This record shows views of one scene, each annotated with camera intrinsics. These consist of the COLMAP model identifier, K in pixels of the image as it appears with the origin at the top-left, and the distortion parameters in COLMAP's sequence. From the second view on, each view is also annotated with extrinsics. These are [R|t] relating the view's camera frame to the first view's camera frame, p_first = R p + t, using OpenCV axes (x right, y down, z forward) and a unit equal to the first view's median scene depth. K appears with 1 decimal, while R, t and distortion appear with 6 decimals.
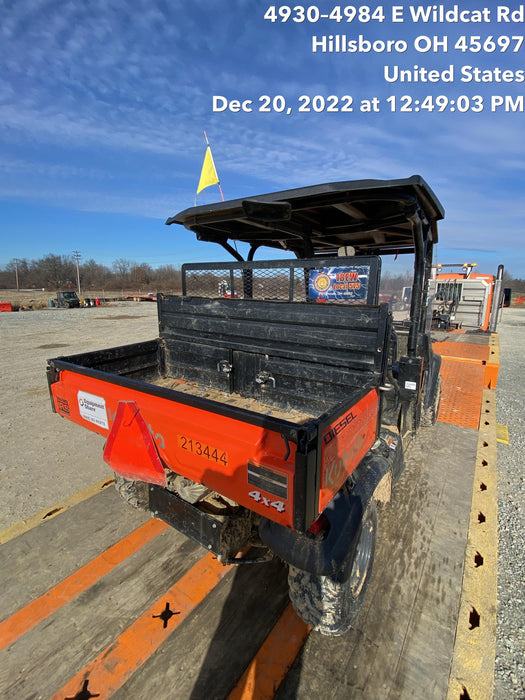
lens RADIAL K [[315.5, 0, 265.5], [0, 315.5, 349.7], [0, 0, 1]] dist [0.001513, -0.002410]
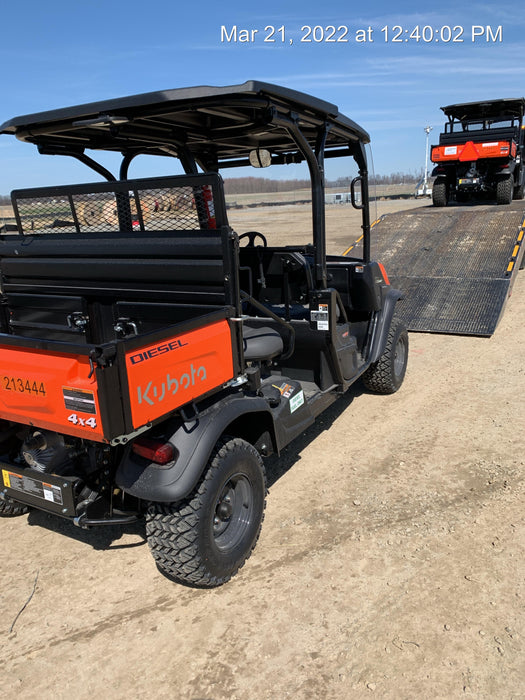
lens RADIAL K [[527.5, 0, 262.3], [0, 527.5, 347.9], [0, 0, 1]] dist [0.019180, -0.008276]
pose [[0.995627, -0.074170, 0.056786, 0.294678], [0.070226, 0.995172, 0.068561, 0.085662], [-0.061597, -0.064274, 0.996029, -0.449367]]
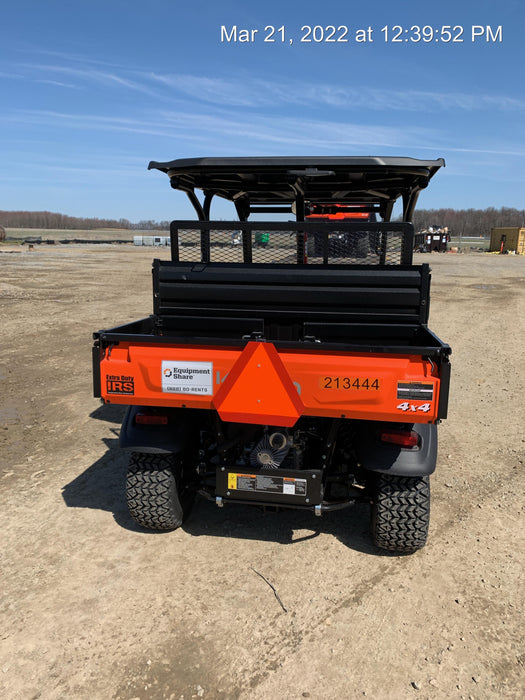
lens RADIAL K [[527.5, 0, 268.9], [0, 527.5, 347.4], [0, 0, 1]] dist [0.019180, -0.008276]
pose [[0.905253, -0.068936, 0.419244, -0.845249], [0.069122, 0.997499, 0.014766, 0.079192], [-0.419213, 0.015612, 0.907754, -0.461141]]
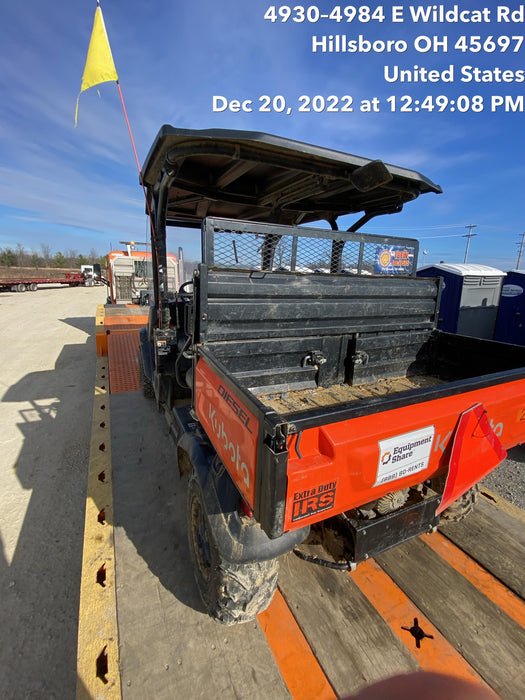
lens RADIAL K [[315.5, 0, 259.4], [0, 315.5, 352.4], [0, 0, 1]] dist [0.001513, -0.002410]
pose [[0.500230, -0.208874, 0.840322, -1.003802], [0.143826, 0.977031, 0.157238, -0.125850], [-0.853864, 0.042206, 0.518782, 0.791444]]
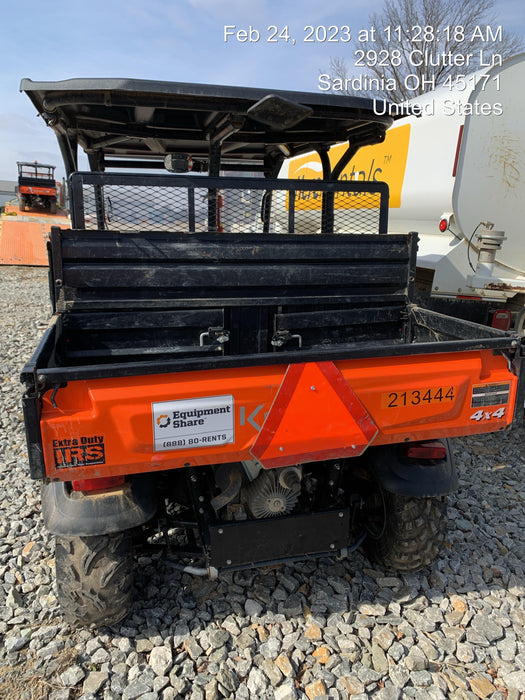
lens RADIAL K [[527.5, 0, 267.4], [0, 527.5, 355.7], [0, 0, 1]] dist [0.019180, -0.008276]
pose [[0.645423, -0.197413, 0.737873, -1.013058], [0.144221, 0.980144, 0.136079, -0.047266], [-0.750086, 0.018588, 0.661079, 0.197881]]
